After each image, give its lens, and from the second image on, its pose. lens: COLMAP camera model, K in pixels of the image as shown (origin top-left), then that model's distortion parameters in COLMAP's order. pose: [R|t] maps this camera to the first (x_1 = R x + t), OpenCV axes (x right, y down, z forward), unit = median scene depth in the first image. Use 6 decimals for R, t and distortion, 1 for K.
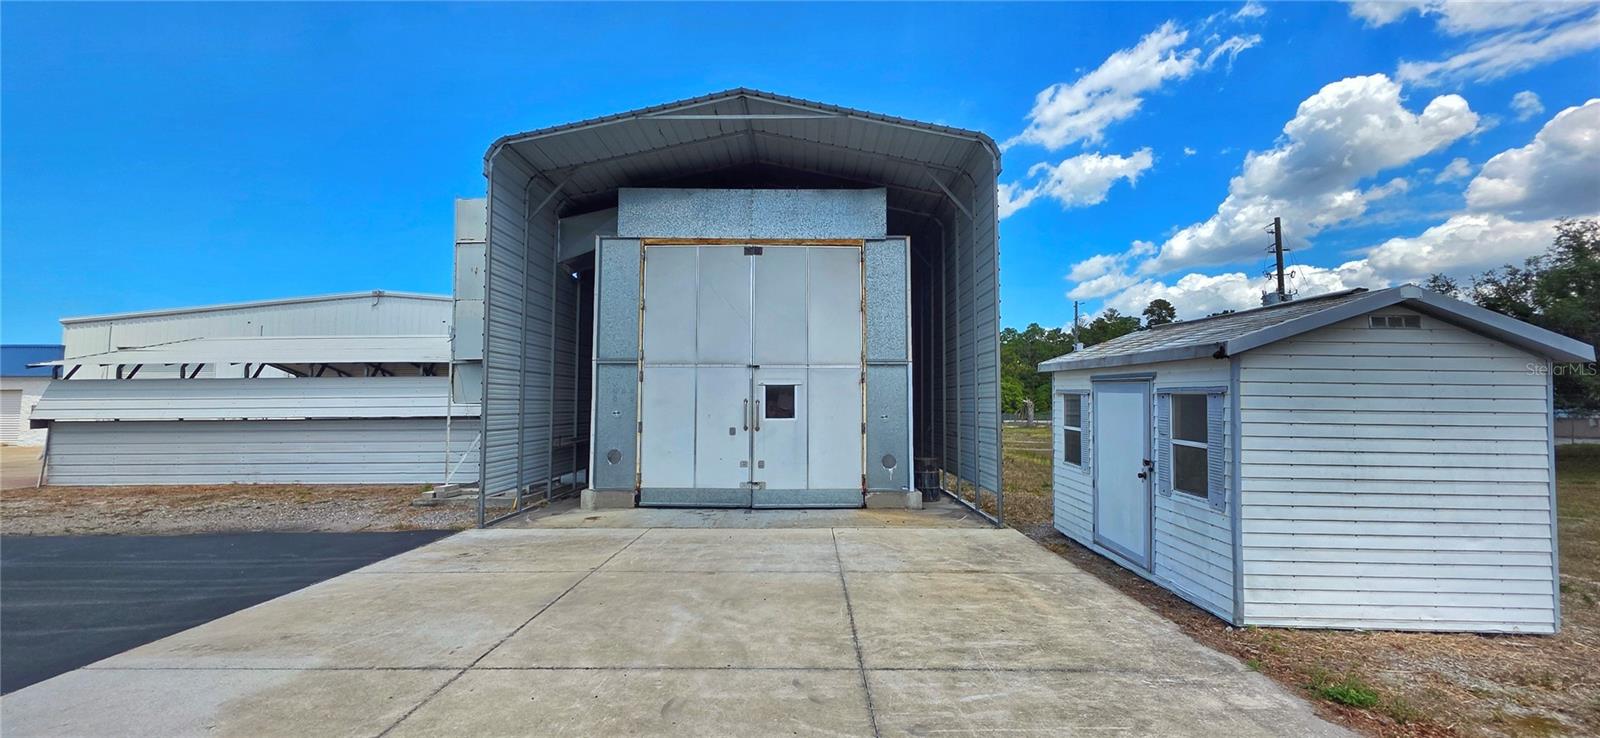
lens RADIAL K [[648.9, 0, 805.9], [0, 648.9, 365.1], [0, 0, 1]] dist [0.000309, 0.000000]
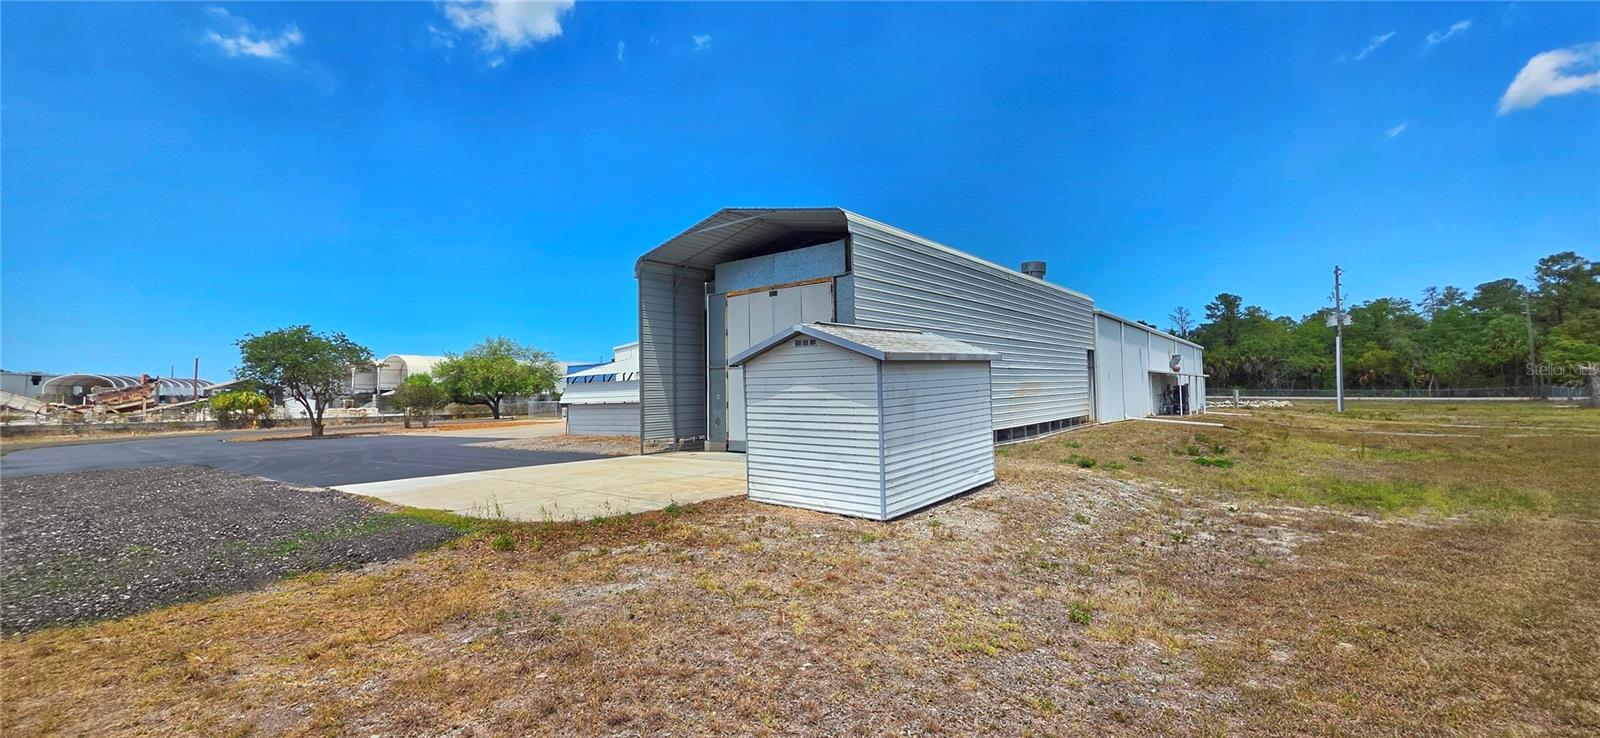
lens RADIAL K [[648.9, 0, 805.9], [0, 648.9, 365.1], [0, 0, 1]] dist [0.000309, 0.000000]
pose [[0.782293, -0.047486, -0.621098, 0.954988], [0.067545, 0.997677, 0.008797, -0.009582], [0.619238, -0.048834, 0.783683, -0.201157]]
